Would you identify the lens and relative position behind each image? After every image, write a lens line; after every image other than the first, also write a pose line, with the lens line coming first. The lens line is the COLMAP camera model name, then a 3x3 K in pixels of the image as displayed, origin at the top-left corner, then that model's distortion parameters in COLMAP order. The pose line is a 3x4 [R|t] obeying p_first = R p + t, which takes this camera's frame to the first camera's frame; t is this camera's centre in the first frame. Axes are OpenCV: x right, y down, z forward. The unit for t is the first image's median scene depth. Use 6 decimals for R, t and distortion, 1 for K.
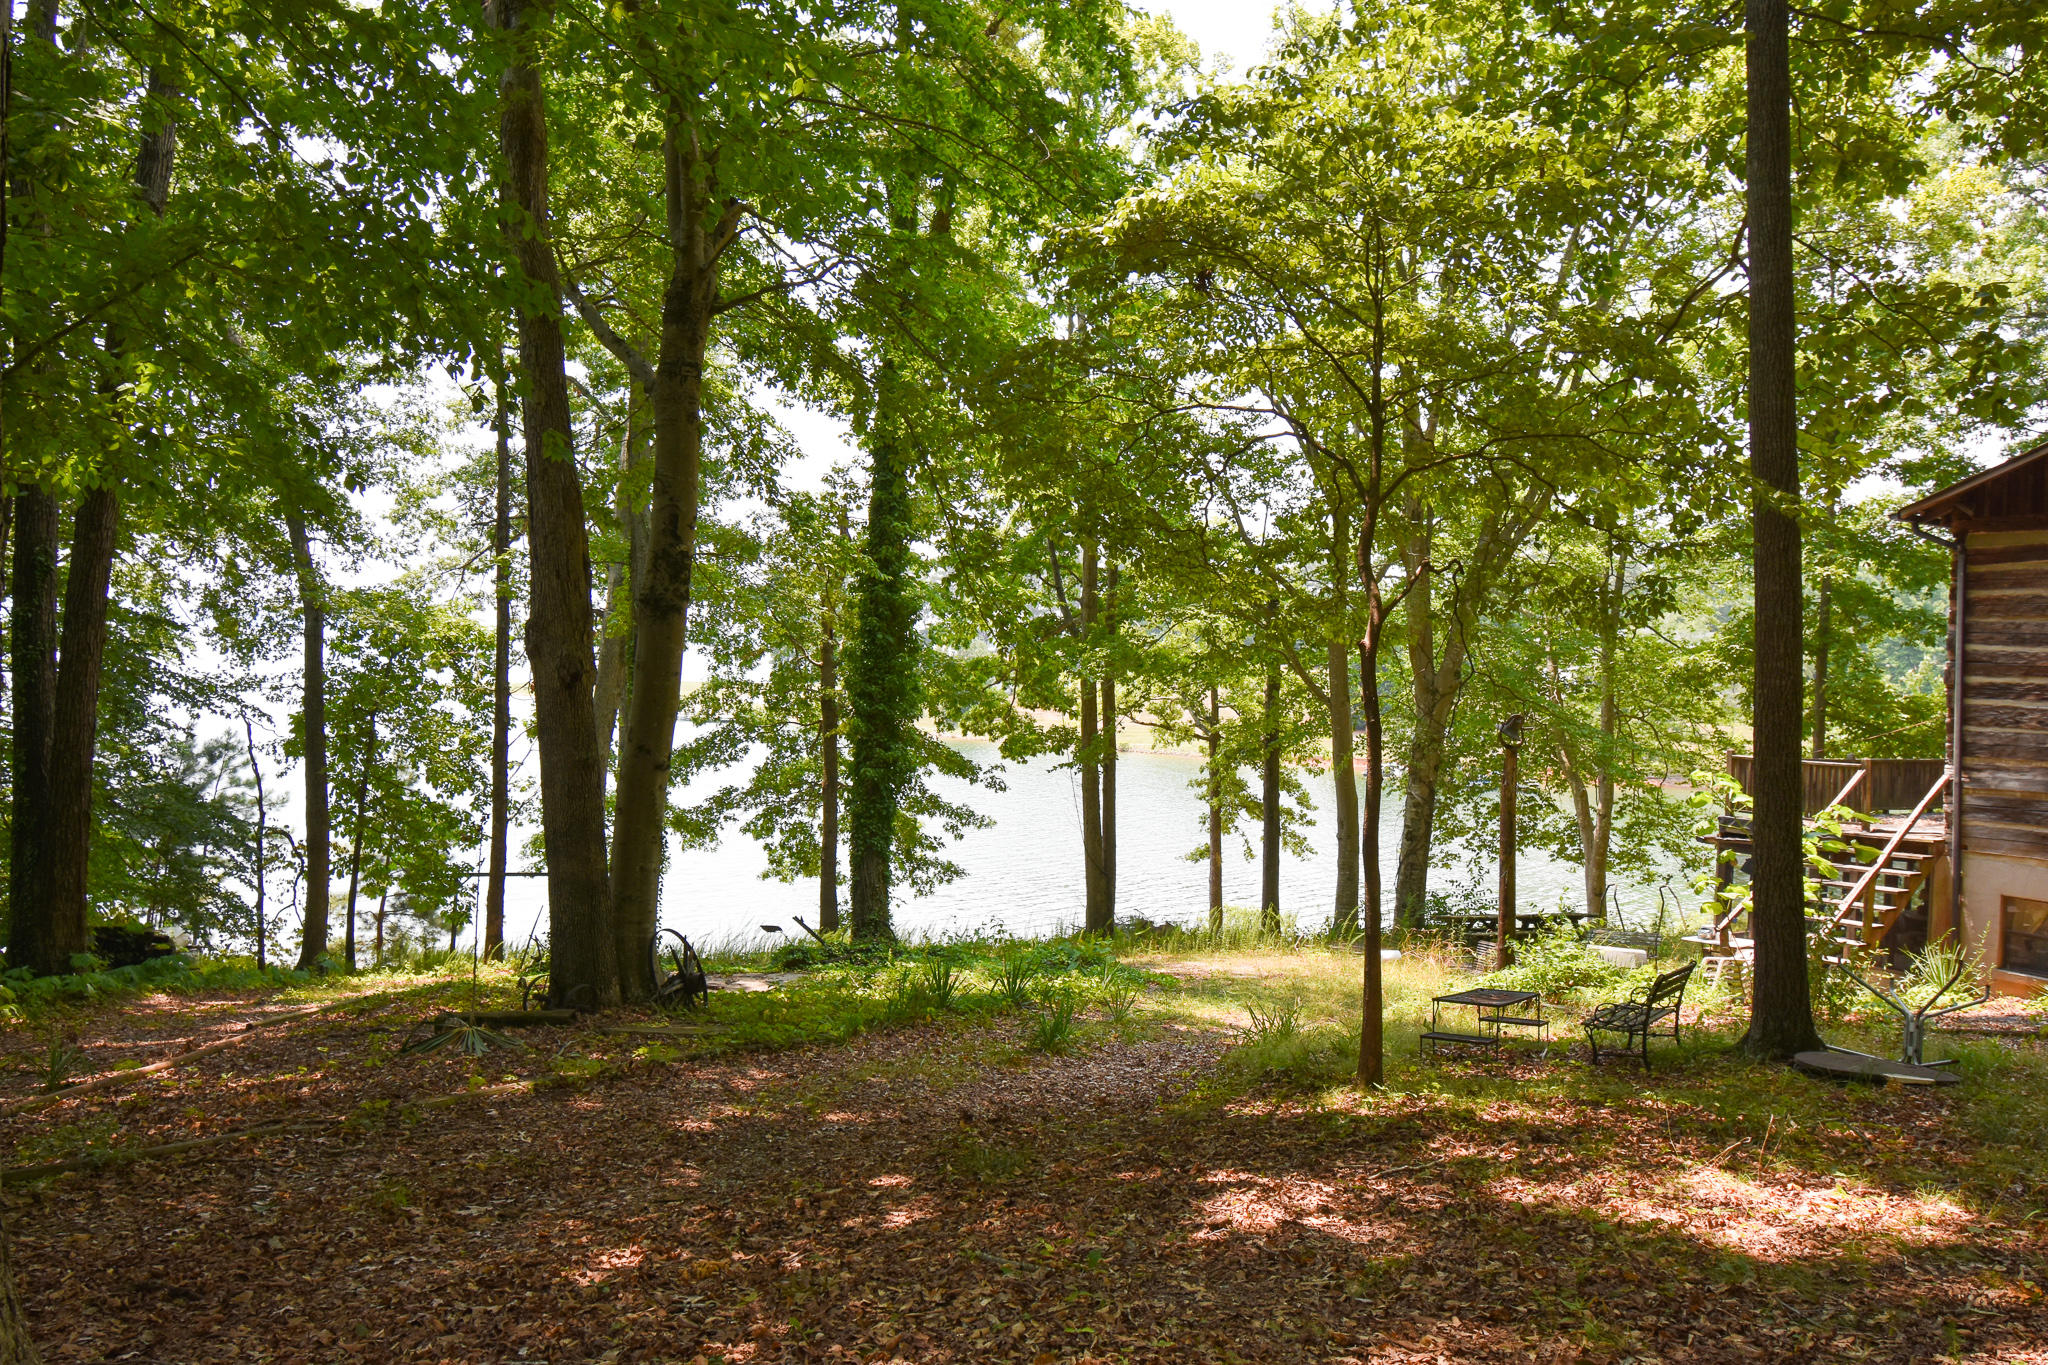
lens RADIAL K [[1435.8, 0, 1022.7], [0, 1435.8, 701.1], [0, 0, 1]] dist [-0.006026, -0.002240]
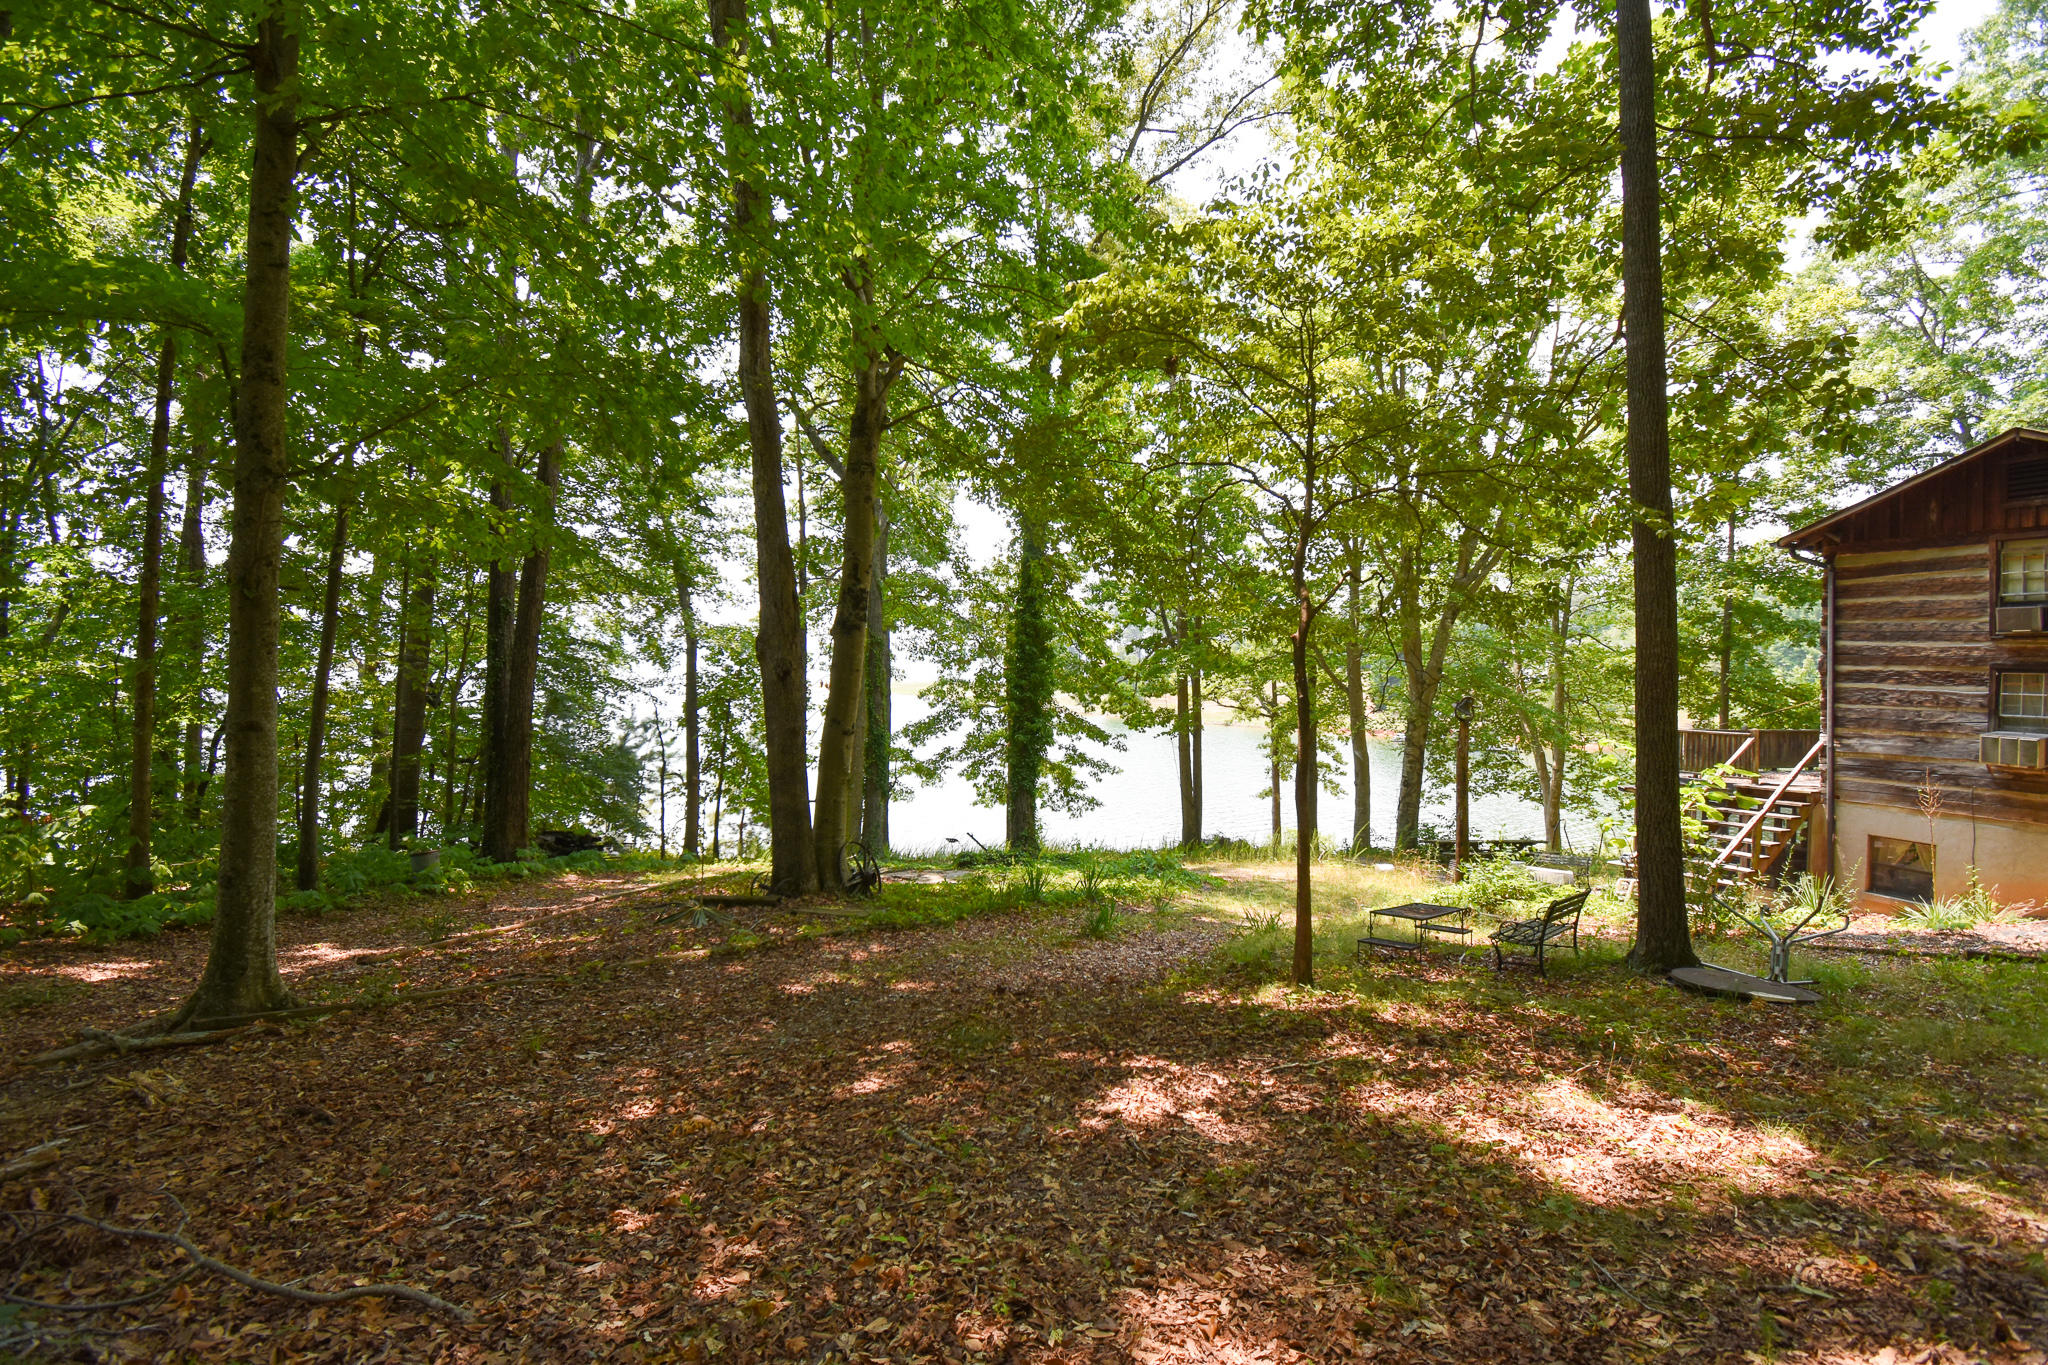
lens RADIAL K [[897.8, 0, 1024.0], [0, 897.8, 682.5], [0, 0, 1]] dist [0.015784, -0.022932]
pose [[0.987007, -0.007471, -0.160503, 0.073584], [0.005411, 0.999897, -0.013263, 0.005817], [0.160585, 0.012223, 0.986946, 0.094988]]
